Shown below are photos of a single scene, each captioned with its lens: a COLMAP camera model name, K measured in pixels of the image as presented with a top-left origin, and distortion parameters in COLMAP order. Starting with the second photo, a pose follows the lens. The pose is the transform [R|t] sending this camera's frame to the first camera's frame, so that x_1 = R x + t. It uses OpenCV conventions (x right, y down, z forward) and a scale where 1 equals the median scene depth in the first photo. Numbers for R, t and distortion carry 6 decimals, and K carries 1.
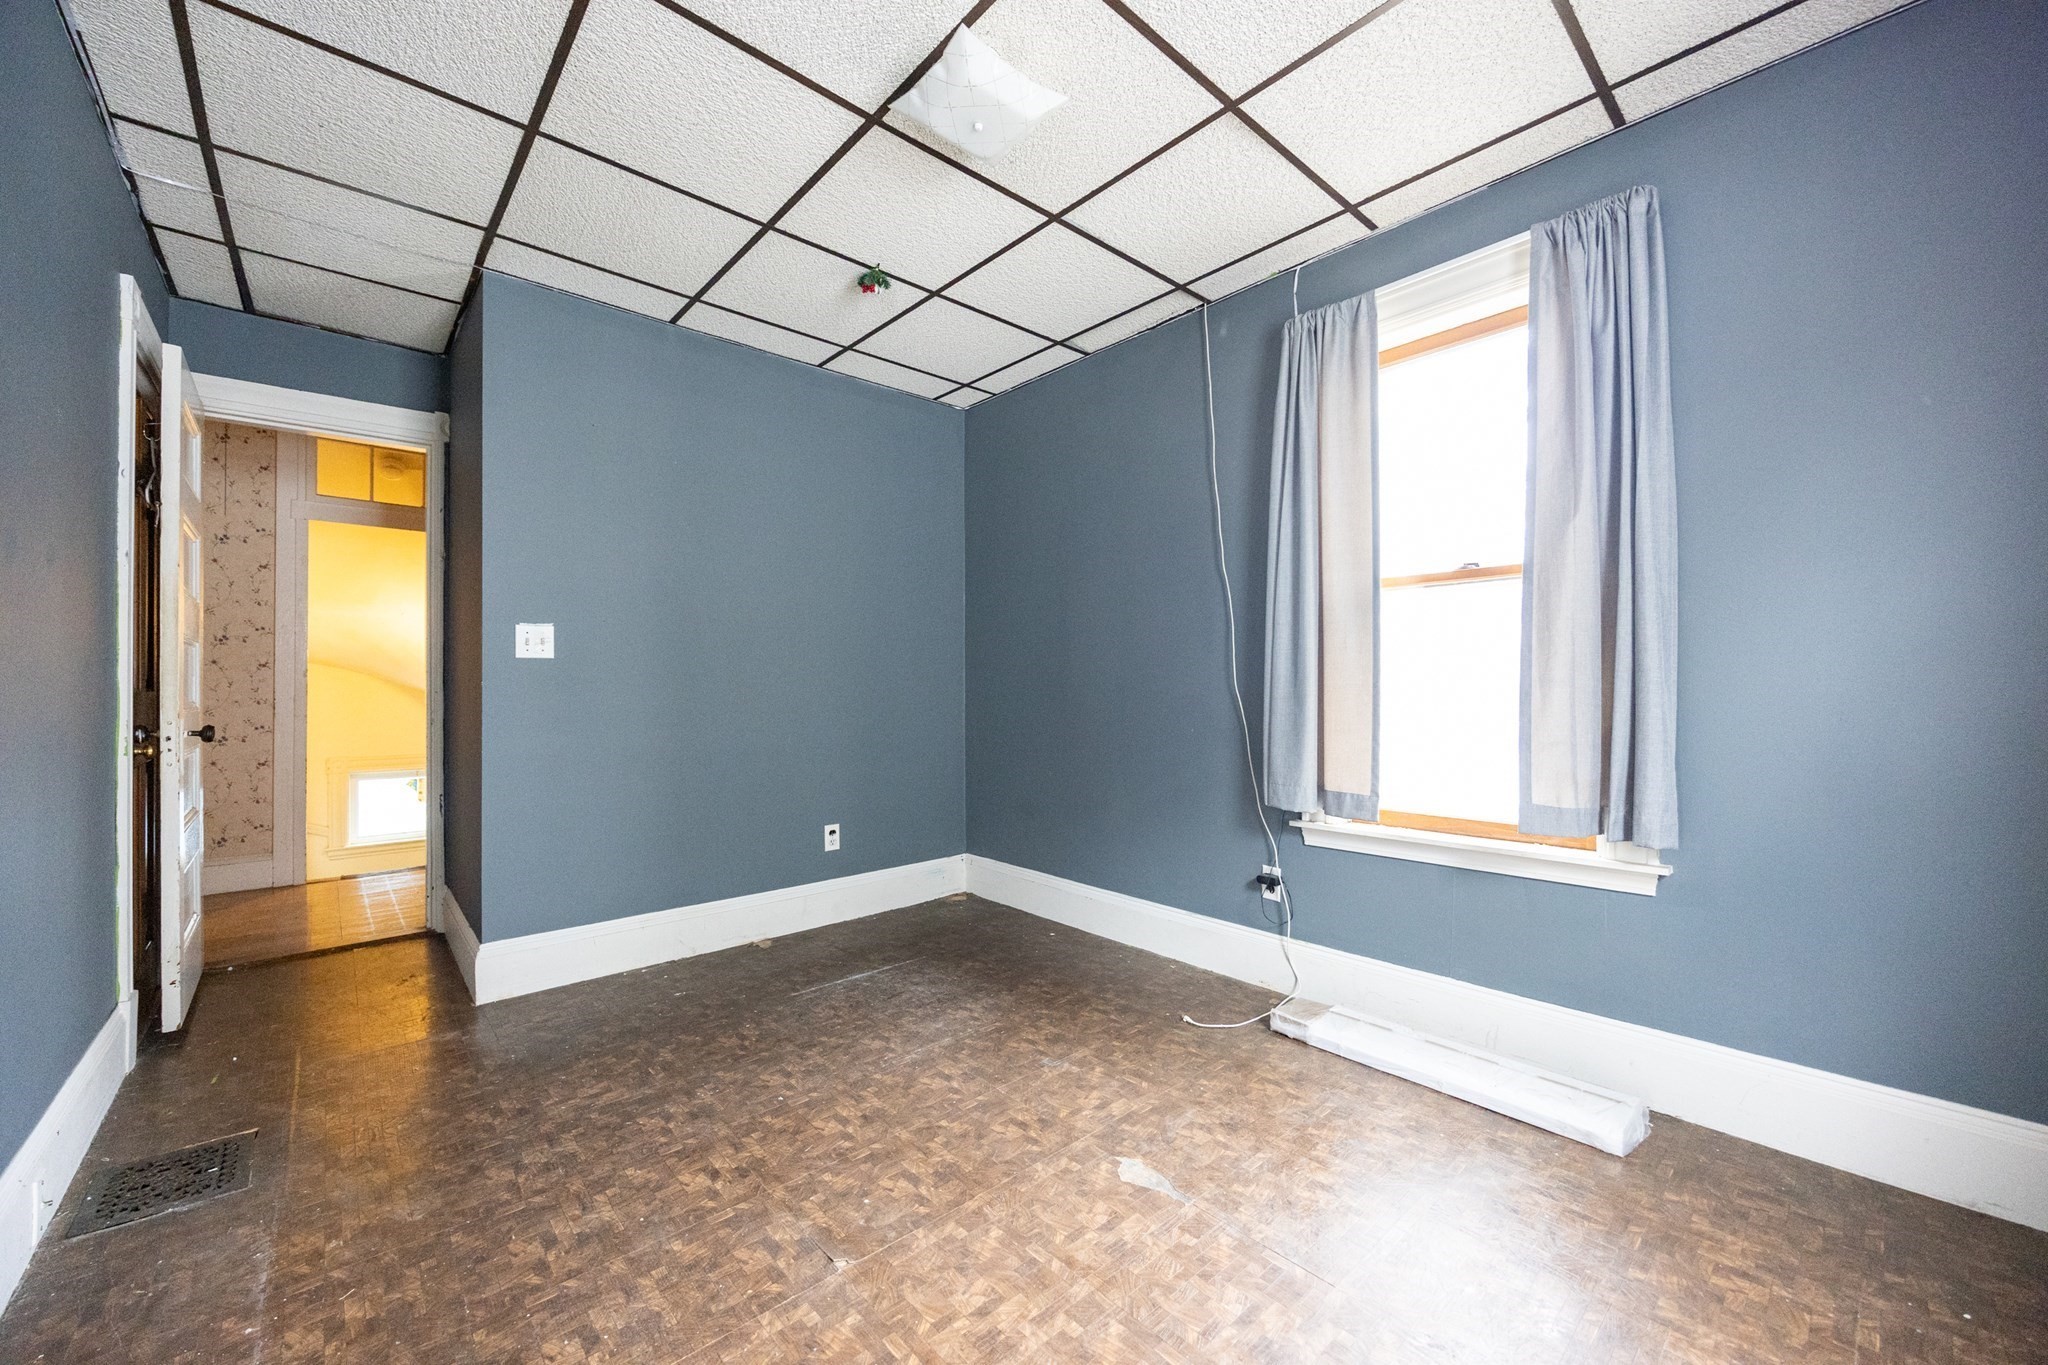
lens RADIAL K [[780.9, 0, 1024.6], [0, 780.9, 679.4], [0, 0, 1]] dist [-0.006206, -0.000060]
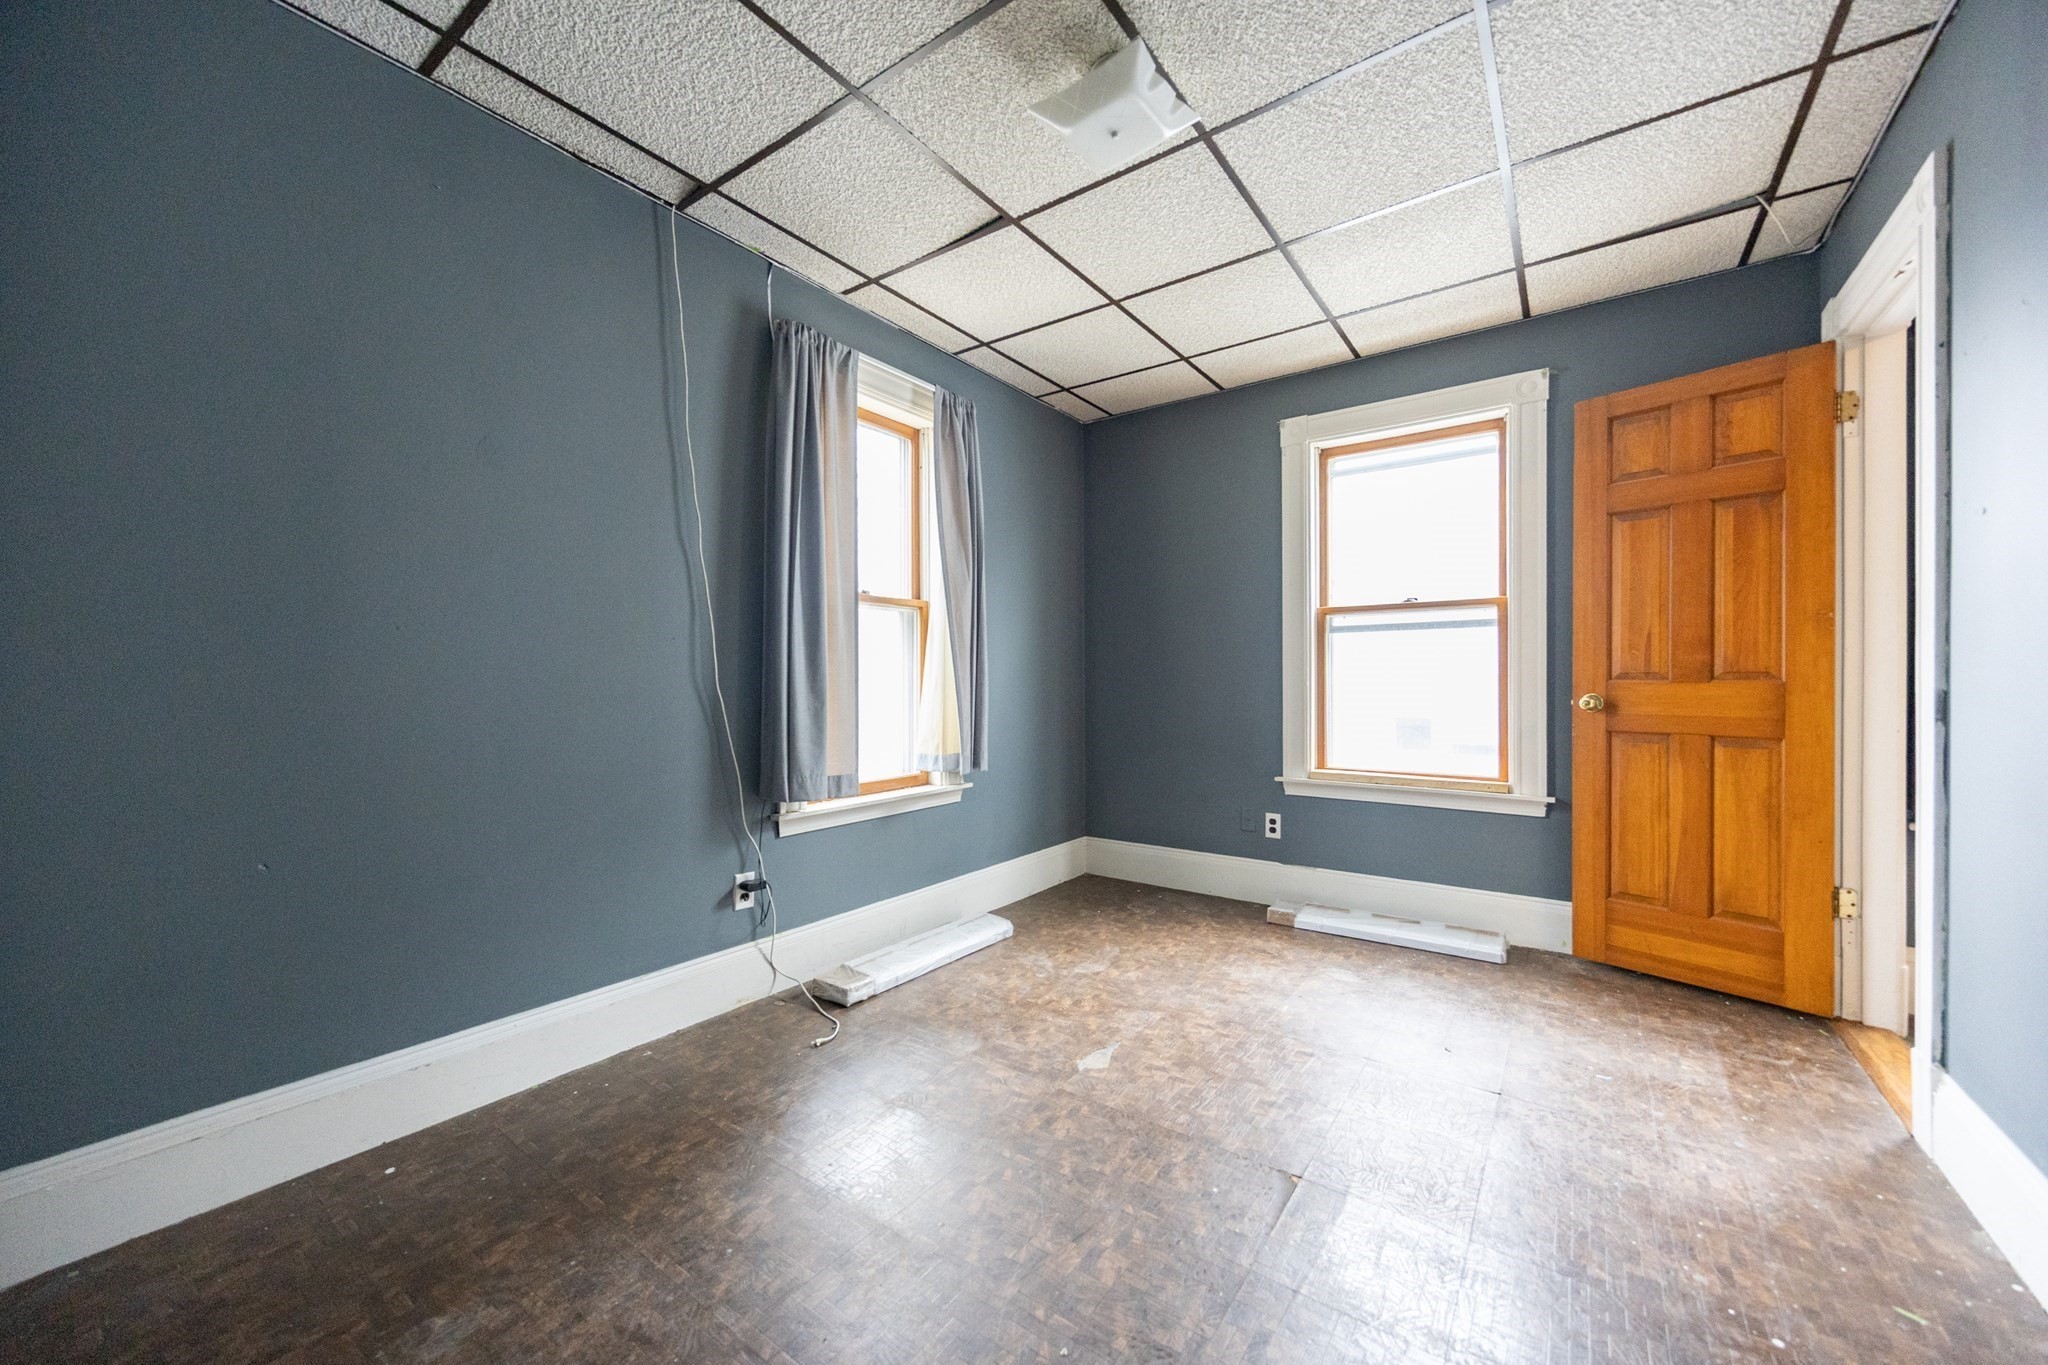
lens RADIAL K [[784.6, 0, 1032.1], [0, 784.6, 680.2], [0, 0, 1]] dist [0.008361, 0.000094]
pose [[-0.222808, 0.009308, 0.974818, -0.829484], [-0.005268, 0.999928, -0.010752, 0.019244], [-0.974848, -0.007531, -0.222743, 1.058227]]
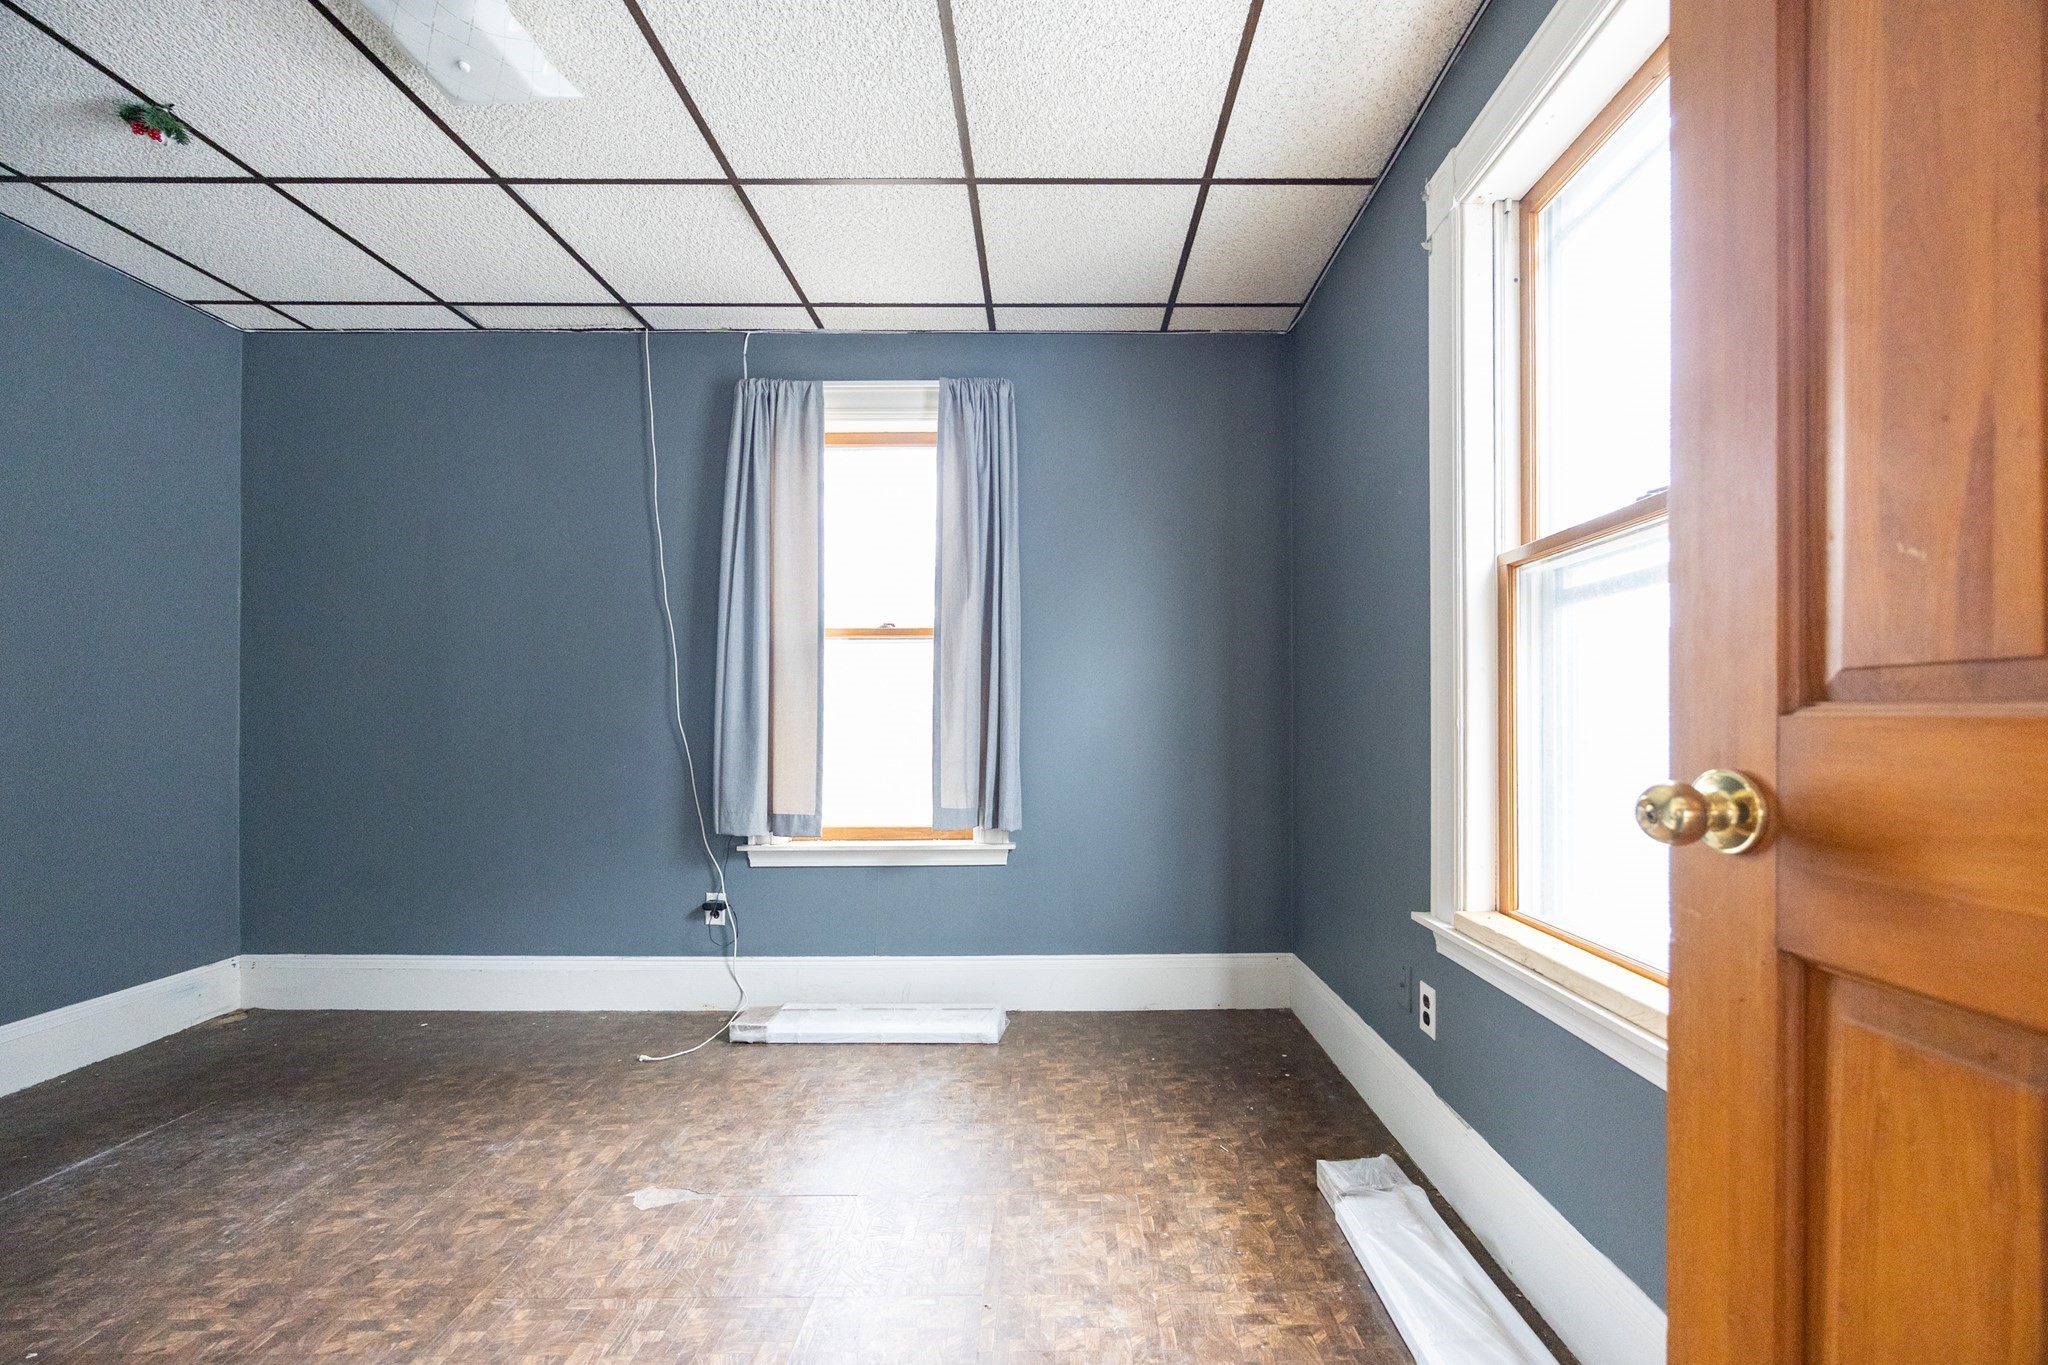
lens RADIAL K [[797.3, 0, 1048.1], [0, 797.3, 718.6], [0, 0, 1]] dist [-0.001328, 0.000083]
pose [[0.669657, 0.007257, 0.742635, -0.219087], [-0.008055, 0.999964, -0.002509, 0.005828], [-0.742627, -0.004302, 0.669692, -0.056442]]
